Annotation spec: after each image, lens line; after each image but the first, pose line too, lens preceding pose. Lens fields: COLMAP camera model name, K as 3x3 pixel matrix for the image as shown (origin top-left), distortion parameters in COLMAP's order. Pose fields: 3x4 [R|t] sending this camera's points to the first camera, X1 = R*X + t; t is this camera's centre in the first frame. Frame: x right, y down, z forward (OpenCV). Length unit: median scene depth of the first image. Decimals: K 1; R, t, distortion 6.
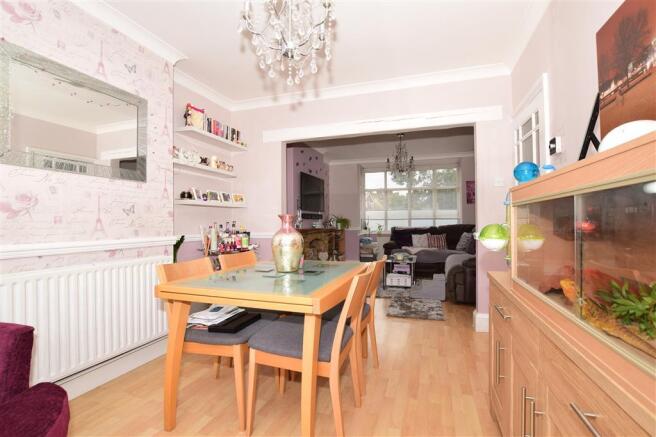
lens RADIAL K [[302.7, 0, 327.9], [0, 302.7, 221.5], [0, 0, 1]] dist [0.000111, 0.000001]
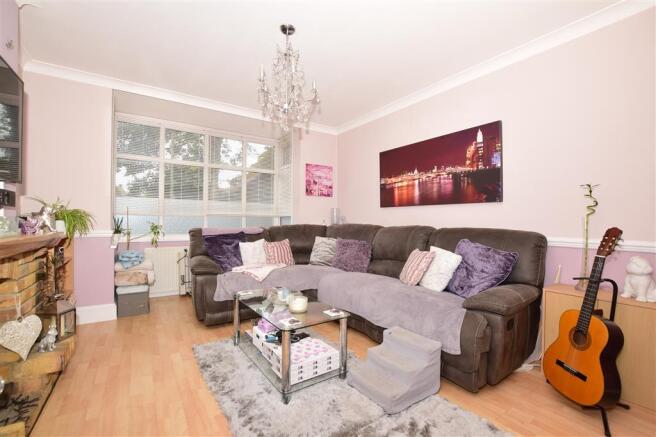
lens RADIAL K [[291.5, 0, 330.0], [0, 291.5, 220.3], [0, 0, 1]] dist [0.001146, 0.000239]
pose [[0.603336, 0.011694, 0.797402, -0.057712], [-0.022139, 0.999753, 0.002089, -0.003655], [-0.797180, -0.018914, 0.603445, 0.538018]]
